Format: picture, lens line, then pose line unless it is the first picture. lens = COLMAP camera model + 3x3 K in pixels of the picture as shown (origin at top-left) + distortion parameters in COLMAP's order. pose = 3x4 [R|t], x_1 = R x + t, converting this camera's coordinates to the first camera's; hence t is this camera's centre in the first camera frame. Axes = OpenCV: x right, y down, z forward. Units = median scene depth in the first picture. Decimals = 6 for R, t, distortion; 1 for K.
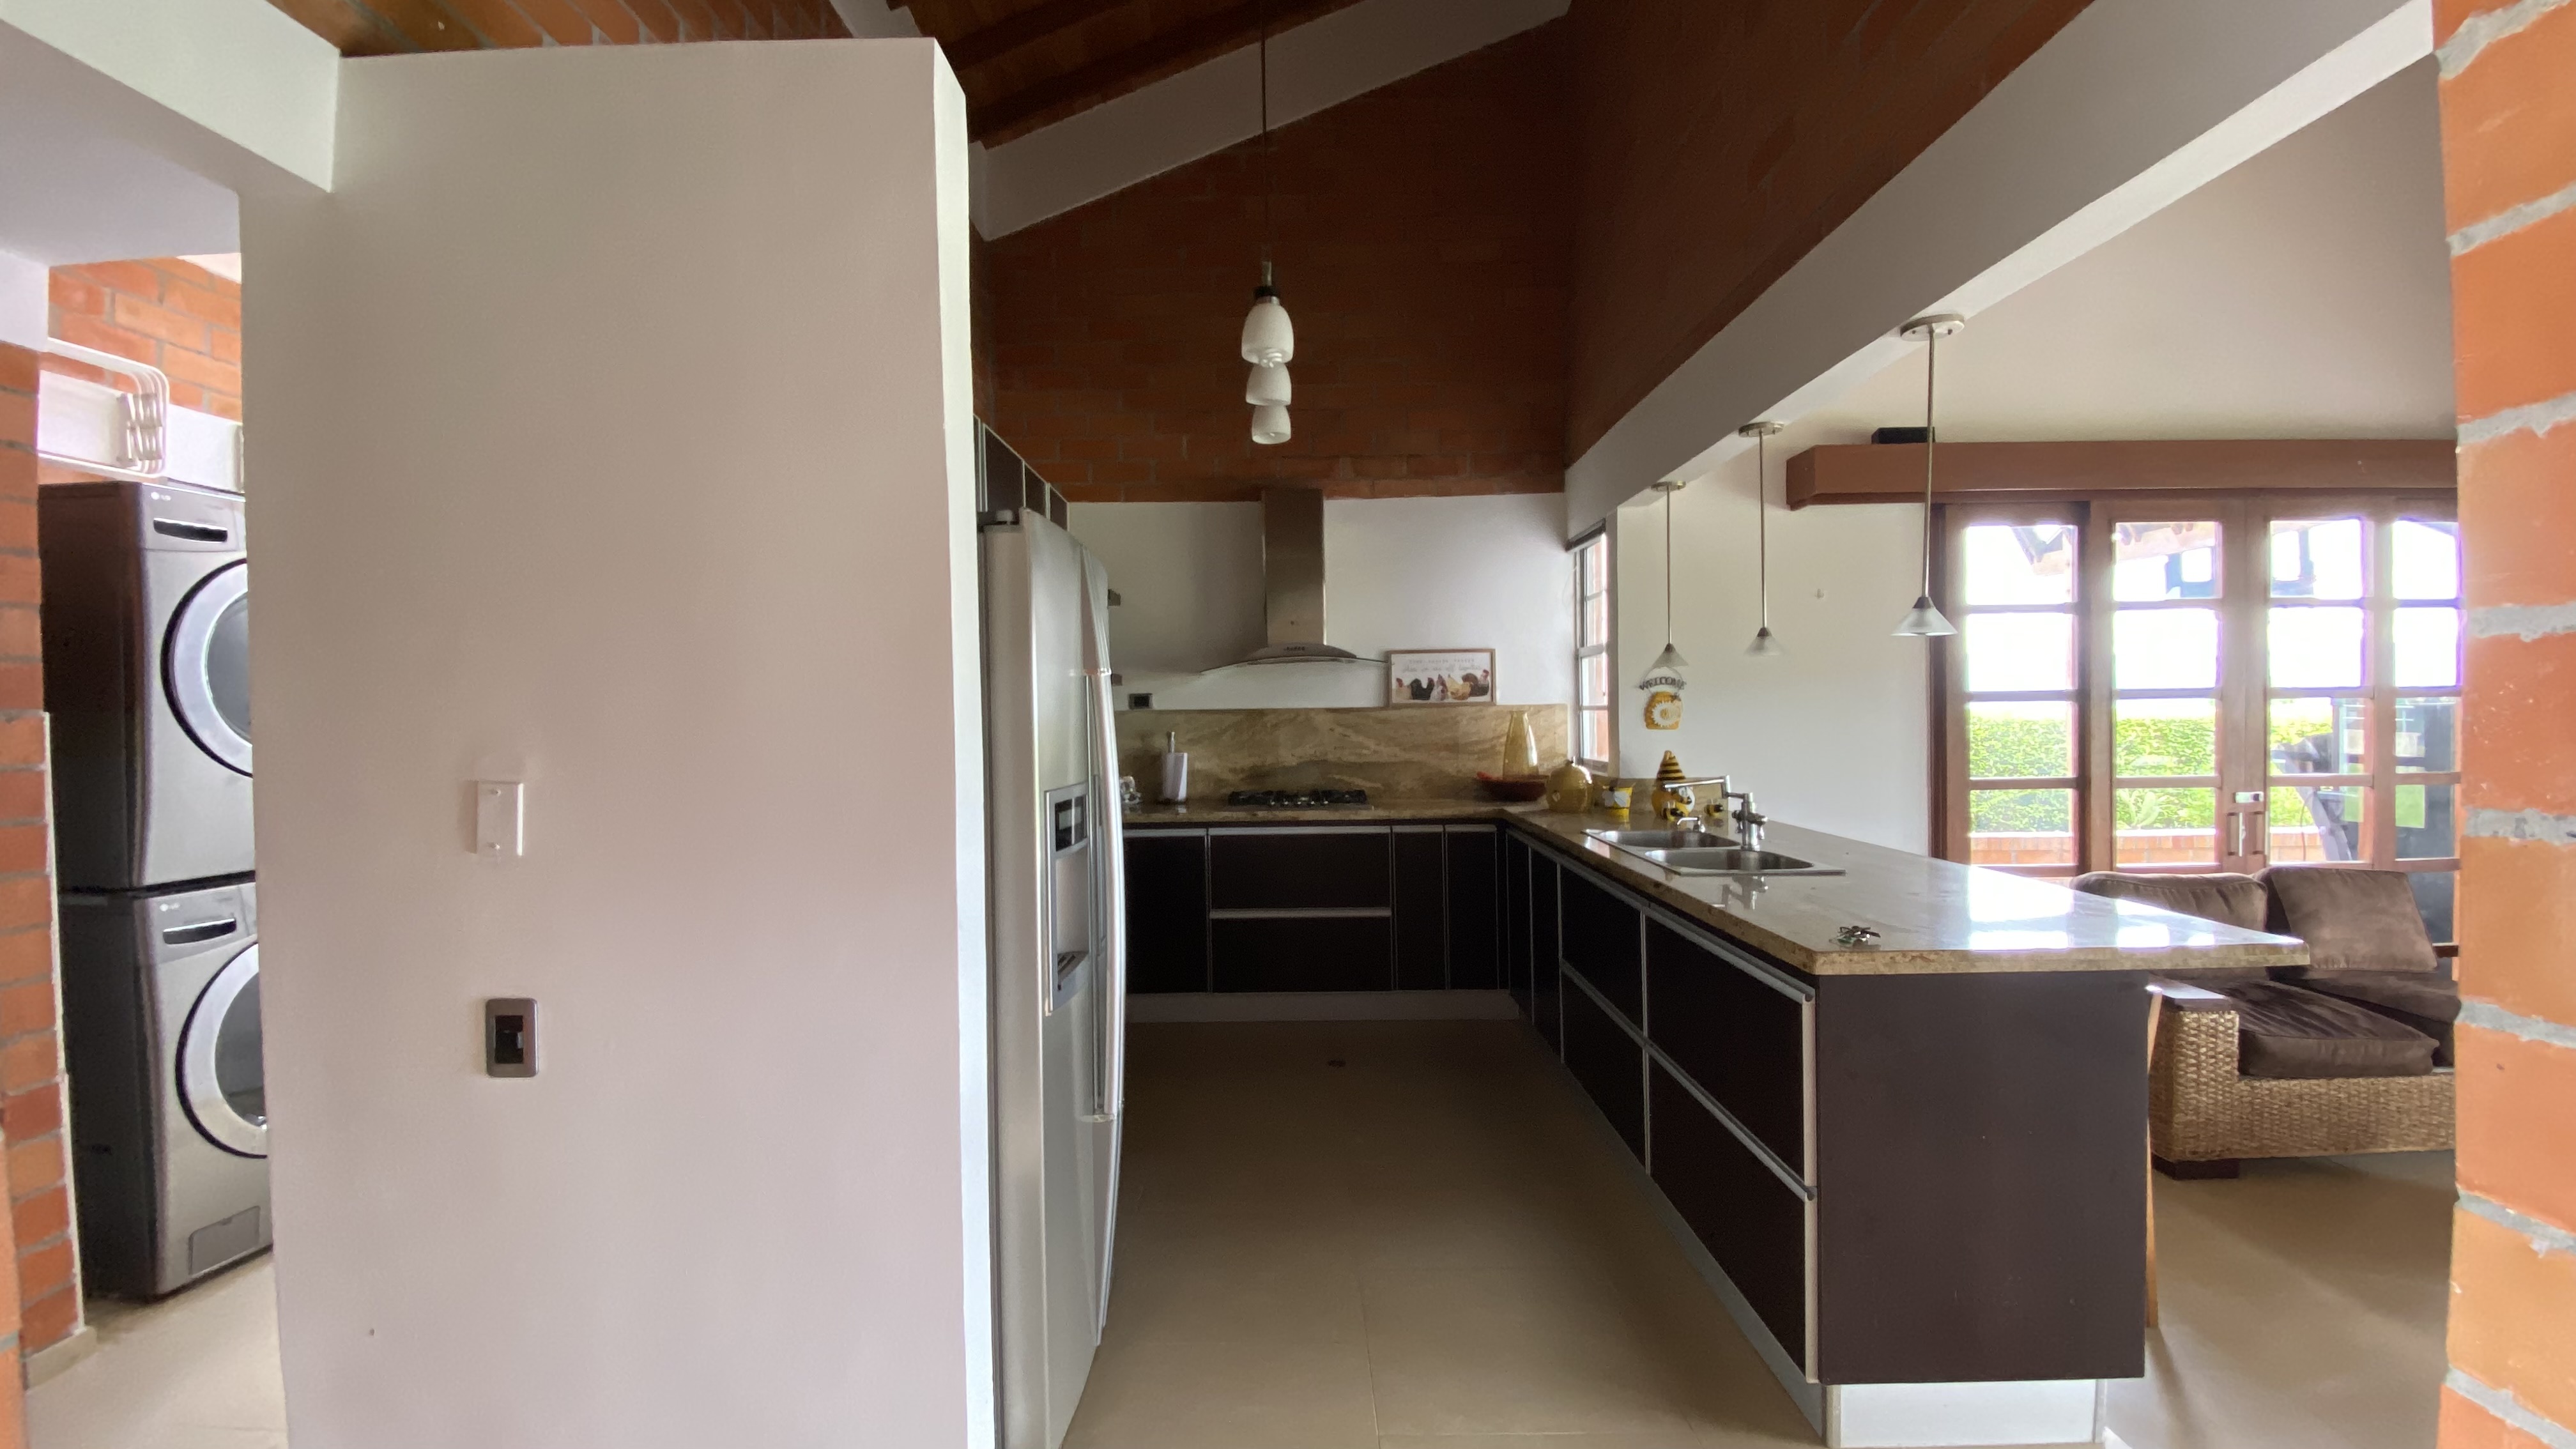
lens RADIAL K [[1044.6, 0, 1266.7], [0, 1044.6, 726.7], [0, 0, 1]] dist [-0.003022, -0.006262]
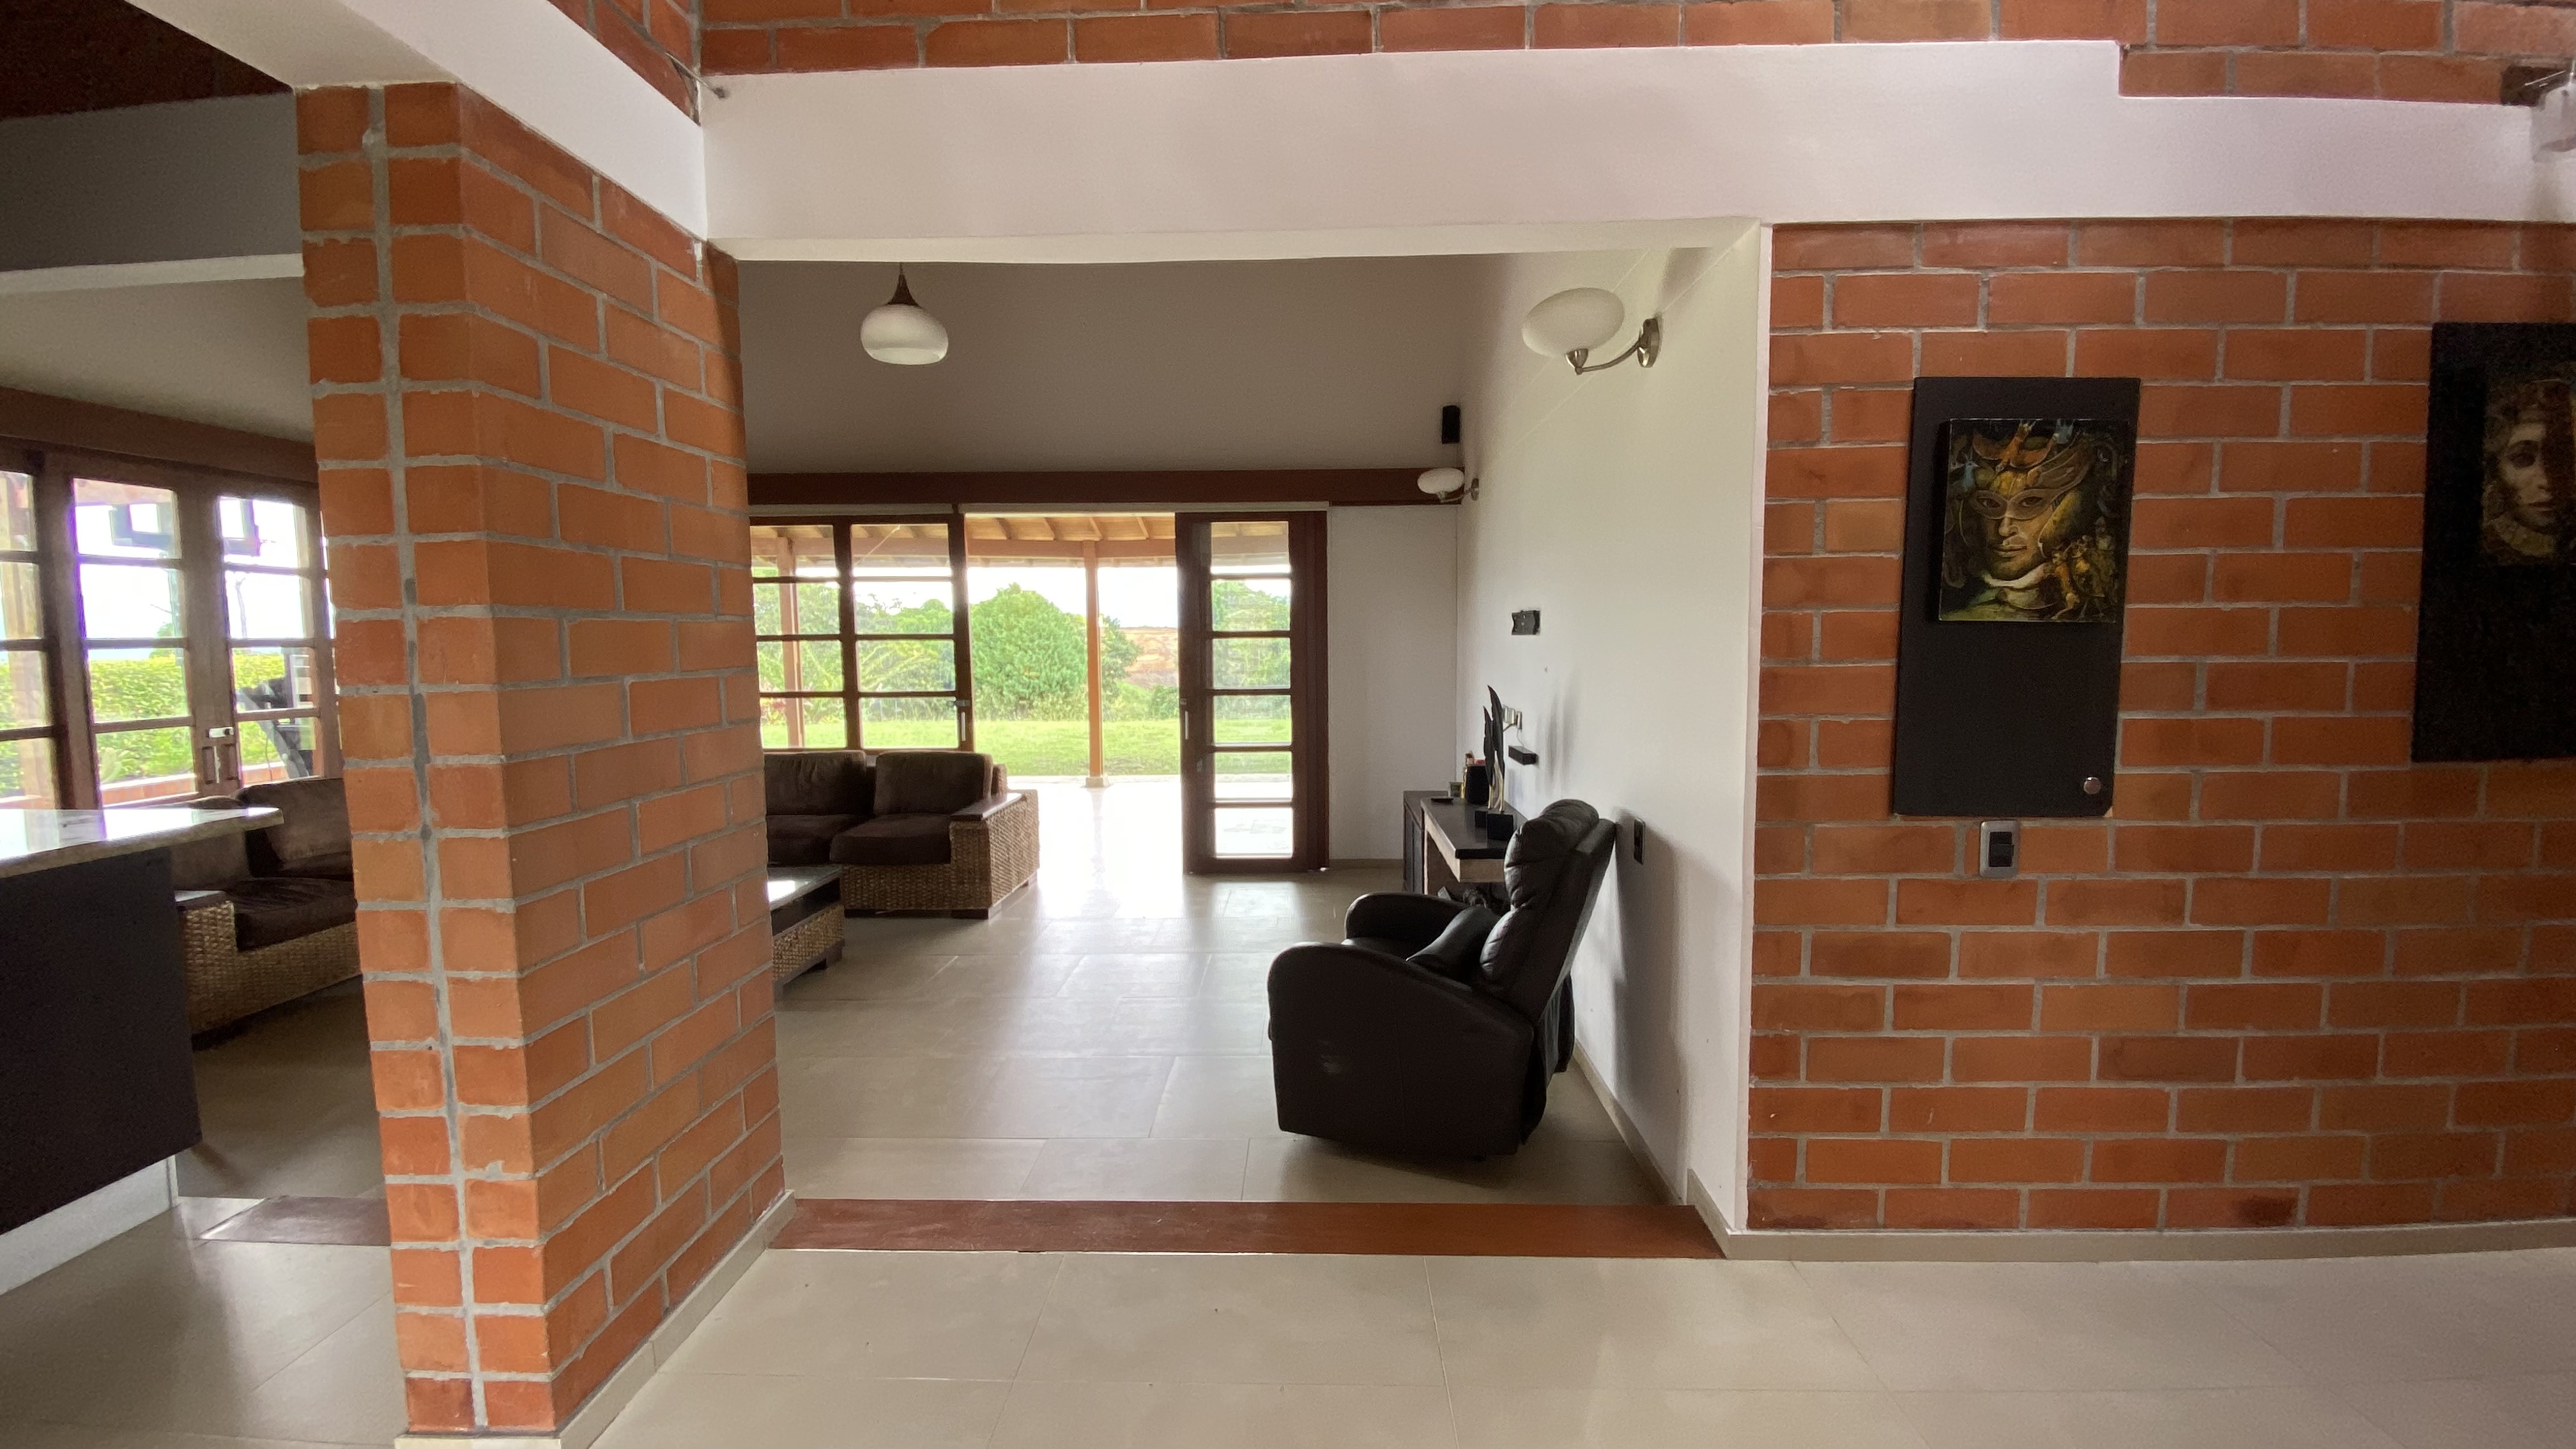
lens RADIAL K [[1044.6, 0, 1286.6], [0, 1044.6, 710.1], [0, 0, 1]] dist [-0.003022, -0.006262]
pose [[0.000953, -0.059478, 0.998229, -0.207860], [0.027922, 0.997842, 0.059428, 0.006990], [-0.999610, 0.027816, 0.002612, -0.199623]]
